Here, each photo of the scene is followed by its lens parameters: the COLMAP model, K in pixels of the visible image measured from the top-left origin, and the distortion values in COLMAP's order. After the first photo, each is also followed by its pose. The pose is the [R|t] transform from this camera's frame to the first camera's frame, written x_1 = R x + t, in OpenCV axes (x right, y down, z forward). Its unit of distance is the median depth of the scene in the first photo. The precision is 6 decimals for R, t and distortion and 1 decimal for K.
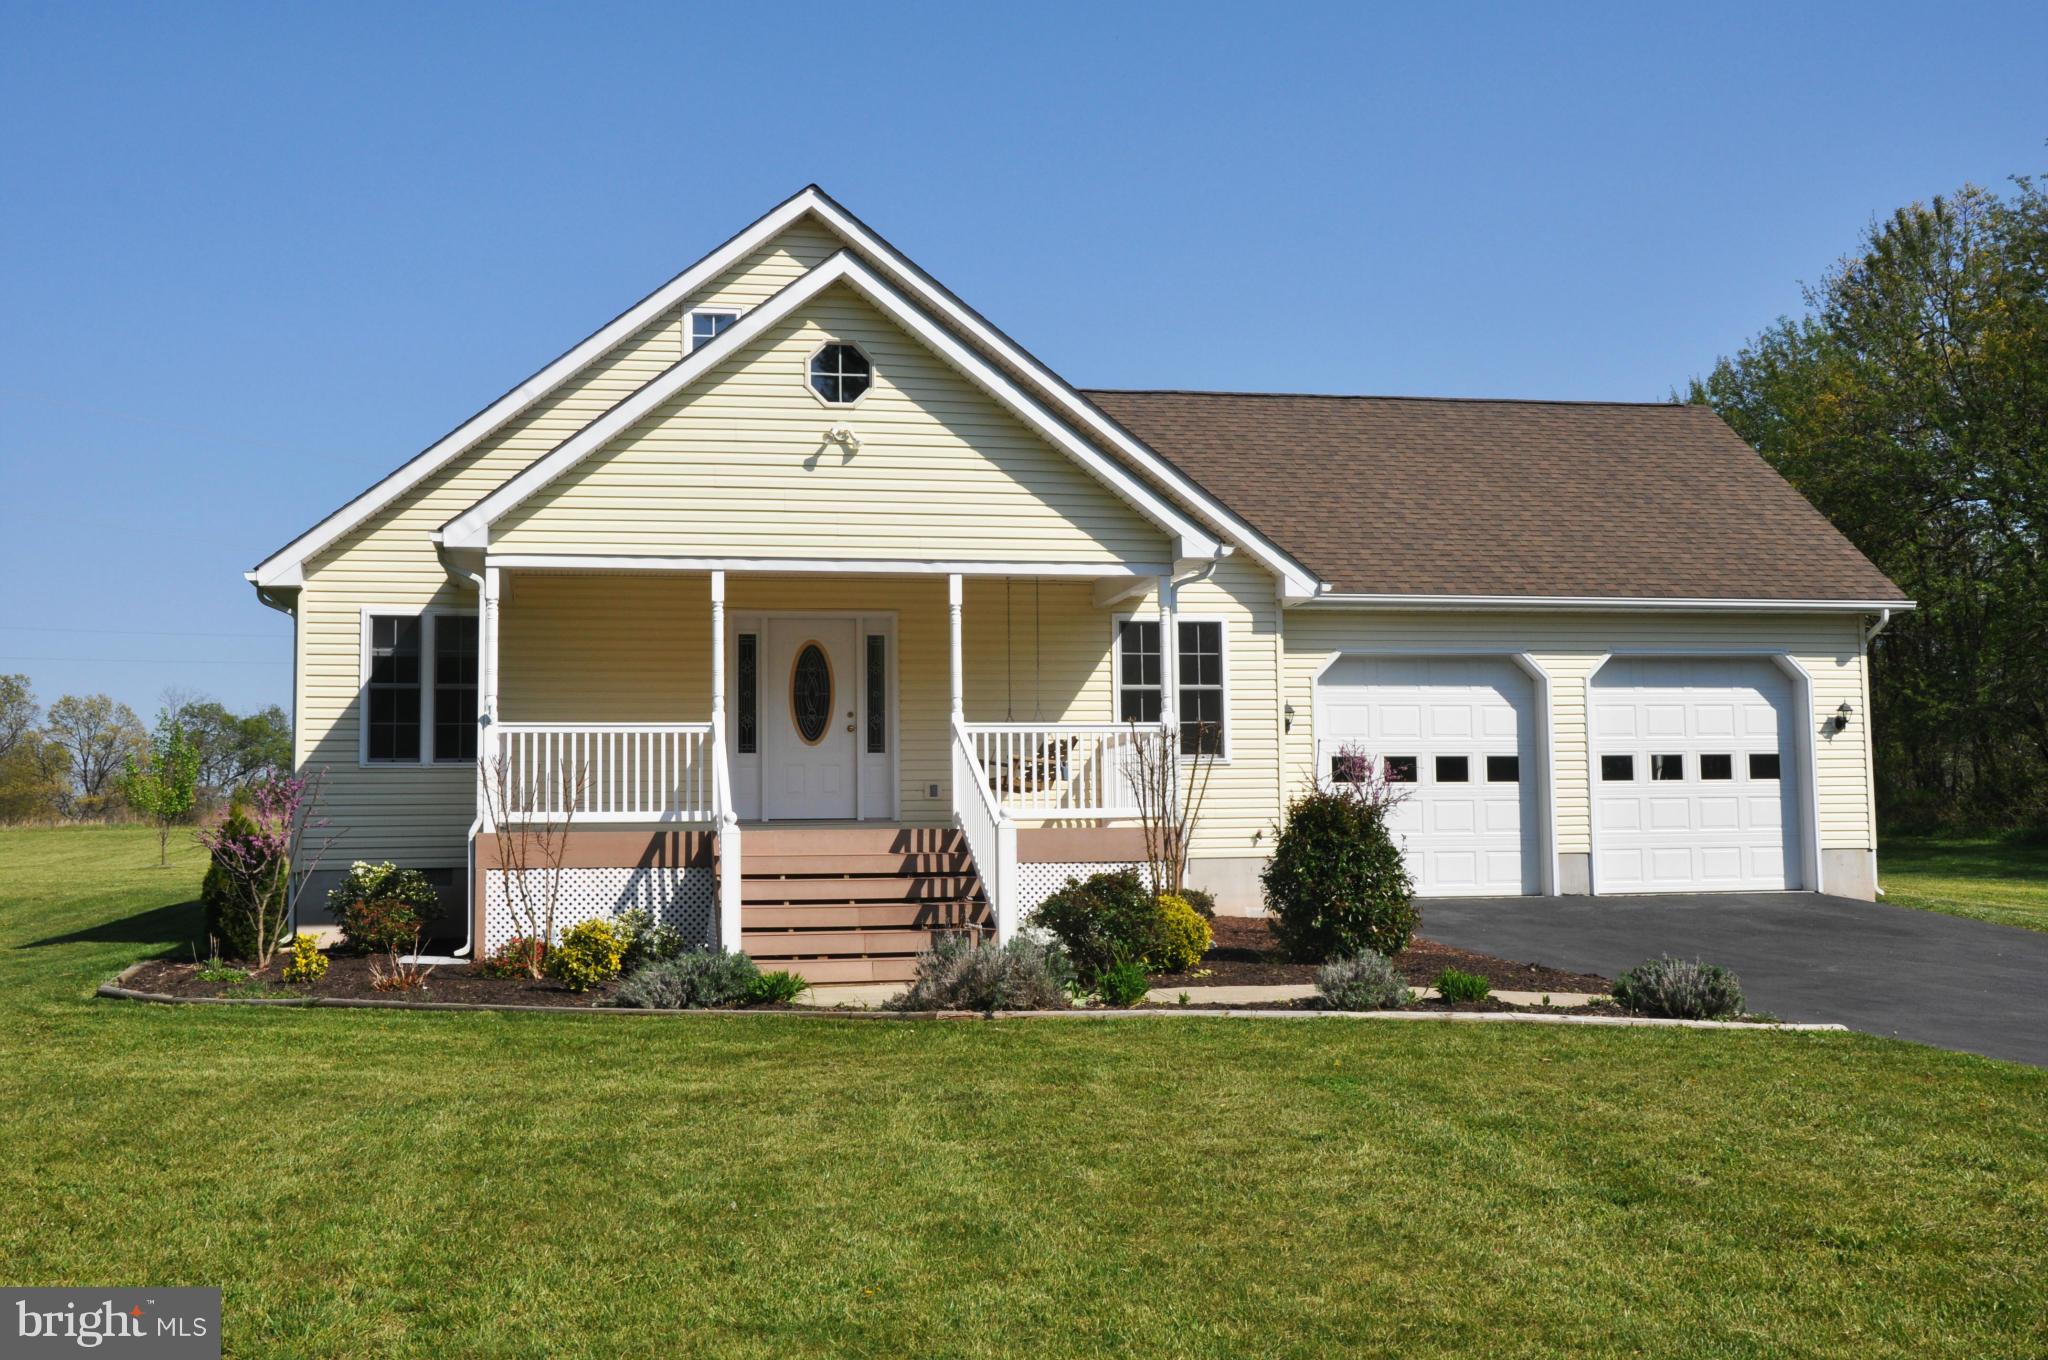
lens RADIAL K [[2239.2, 0, 994.8], [0, 2239.2, 682.7], [0, 0, 1]] dist [0.002050, 0.010281]
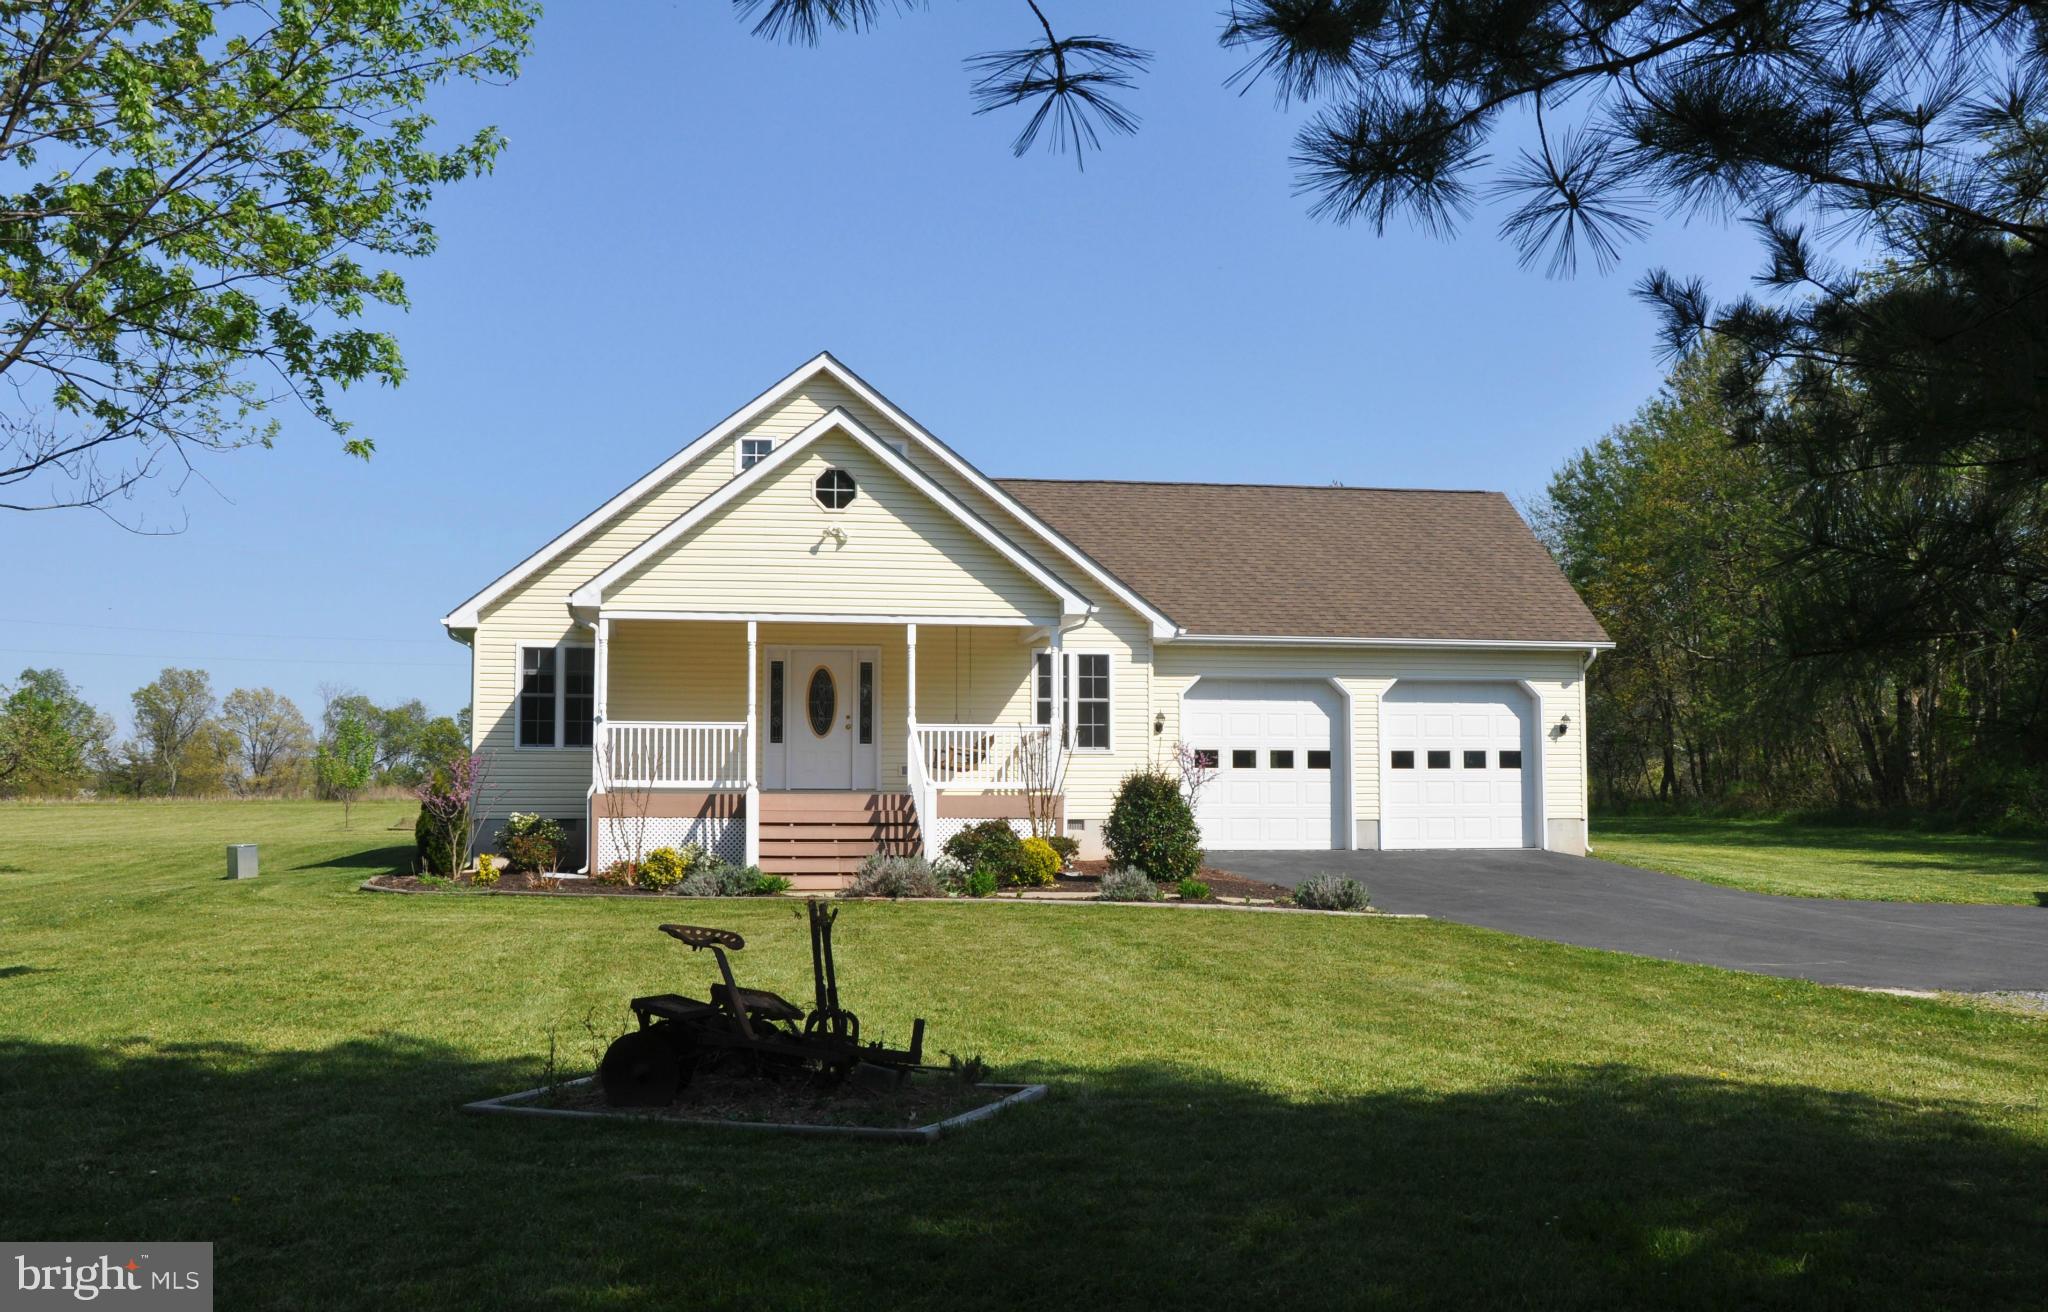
lens RADIAL K [[2143.5, 0, 1023.9], [0, 2143.5, 713.4], [0, 0, 1]] dist [-0.116111, -0.002191]
pose [[0.999611, 0.009043, -0.026365, 0.090783], [-0.008635, 0.999842, 0.015527, -0.011343], [0.026501, -0.015293, 0.999532, -0.402351]]
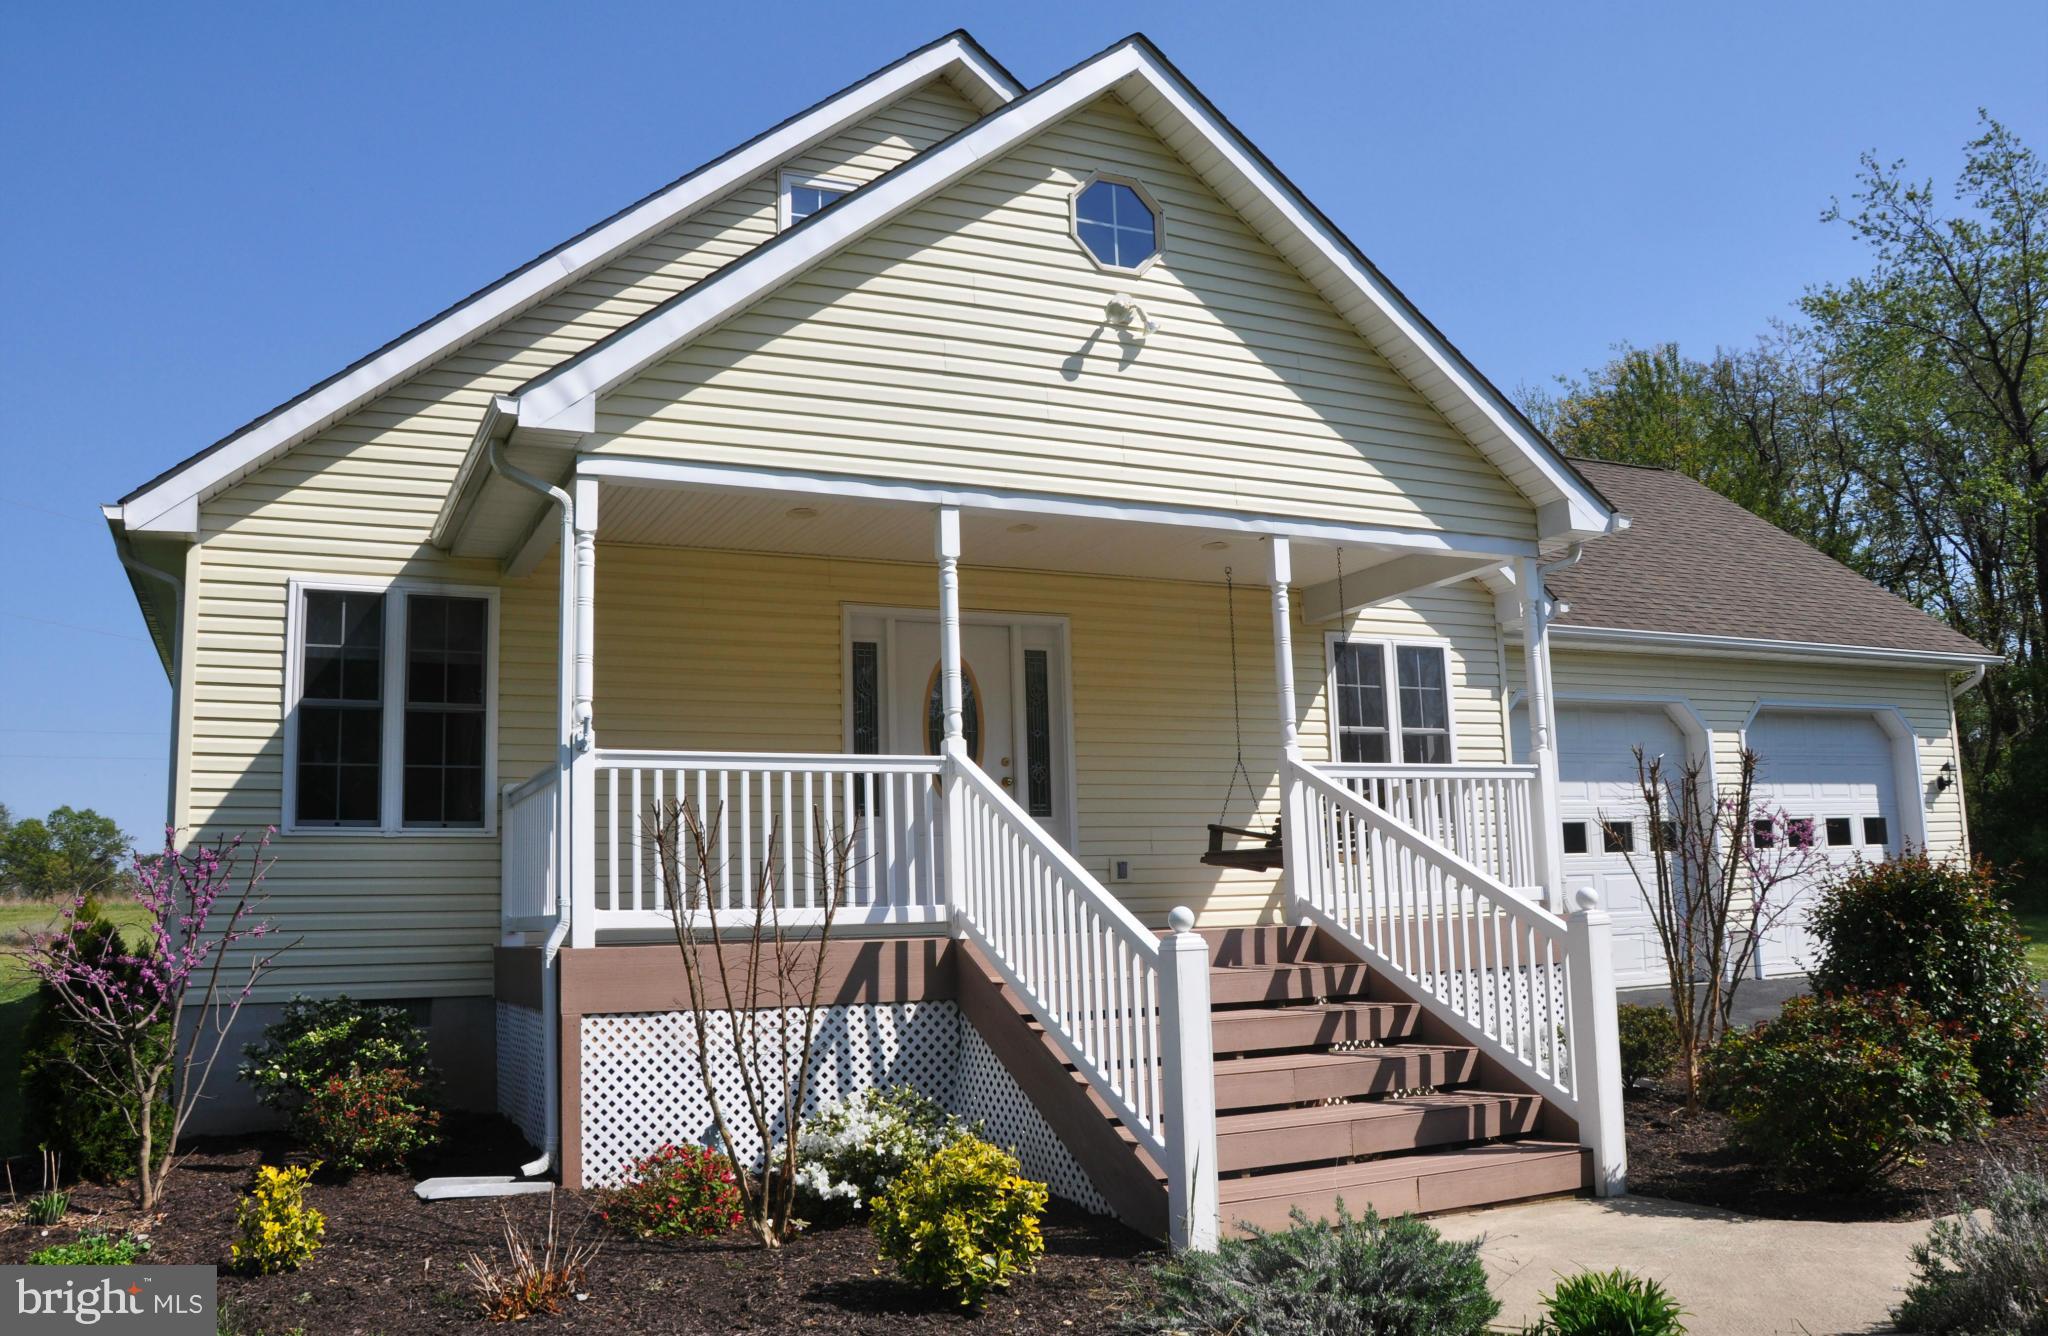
lens RADIAL K [[1700.1, 0, 1024.0], [0, 1700.1, 668.0], [0, 0, 1]] dist [-0.143262, 0.088614]
pose [[0.966588, 0.020885, 0.255485, -0.206899], [-0.001476, 0.997112, -0.075926, 0.026753], [-0.256332, 0.073012, 0.963827, 0.516495]]
